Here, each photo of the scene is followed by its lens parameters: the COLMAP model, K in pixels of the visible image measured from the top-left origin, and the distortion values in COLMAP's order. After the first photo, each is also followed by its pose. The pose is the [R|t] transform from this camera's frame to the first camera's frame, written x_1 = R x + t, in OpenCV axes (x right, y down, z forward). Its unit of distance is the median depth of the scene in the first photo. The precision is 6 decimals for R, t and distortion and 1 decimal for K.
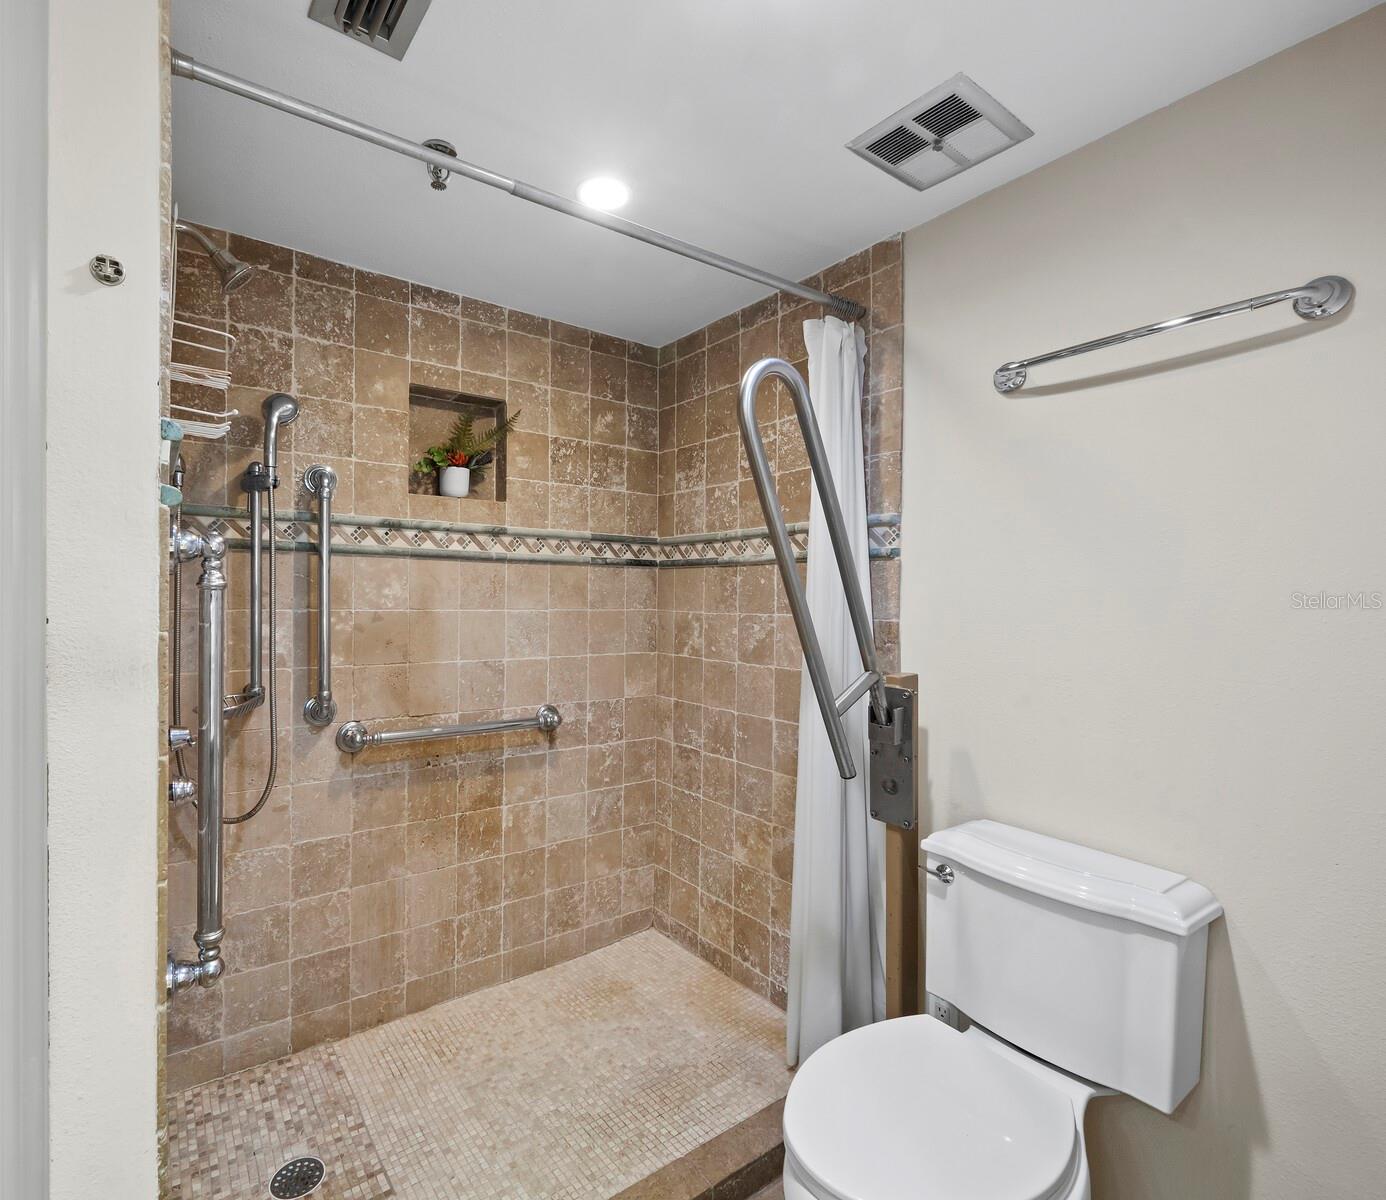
lens RADIAL K [[1024.9, 0, 692.0], [0, 1024.9, 604.5], [0, 0, 1]] dist [-0.018537, 0.005176]
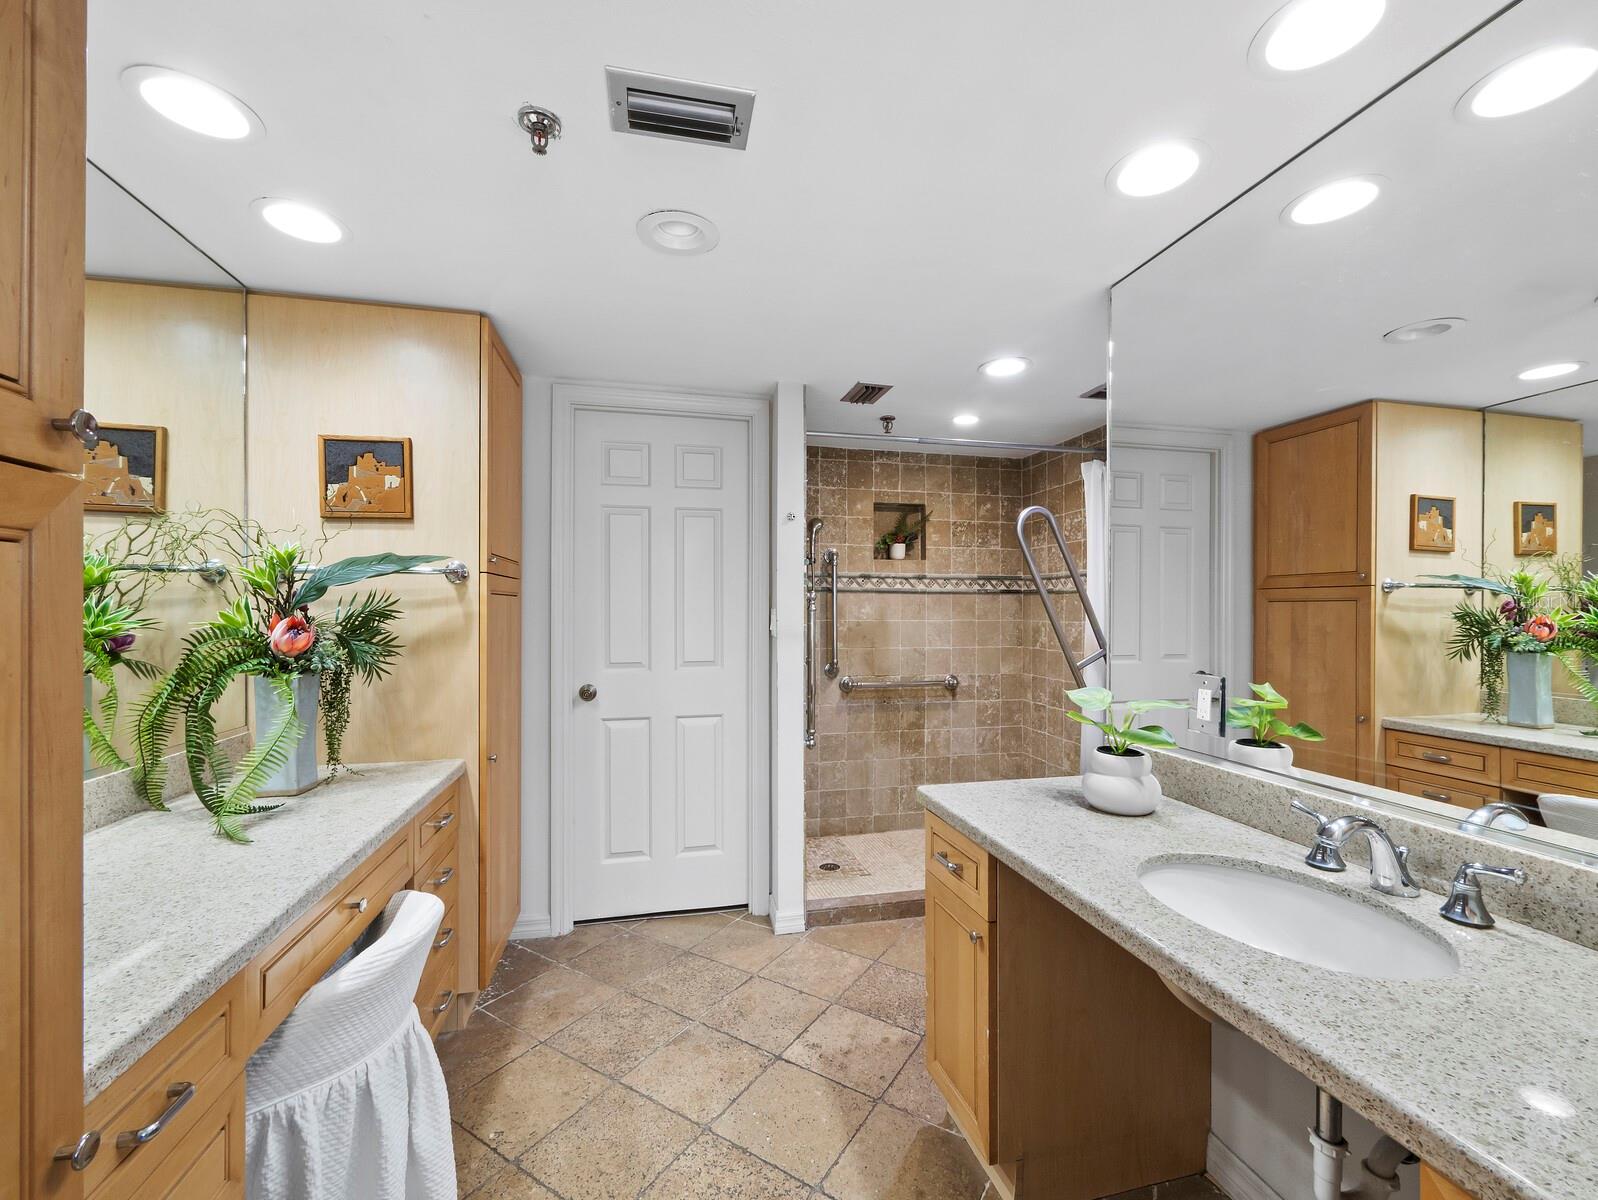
lens RADIAL K [[674.3, 0, 804.0], [0, 674.3, 610.5], [0, 0, 1]] dist [-0.002598, 0.000865]
pose [[0.932362, -0.008472, -0.361426, 0.046650], [0.004430, 0.999918, -0.012010, 0.001455], [0.361498, 0.009597, 0.932323, -0.183181]]
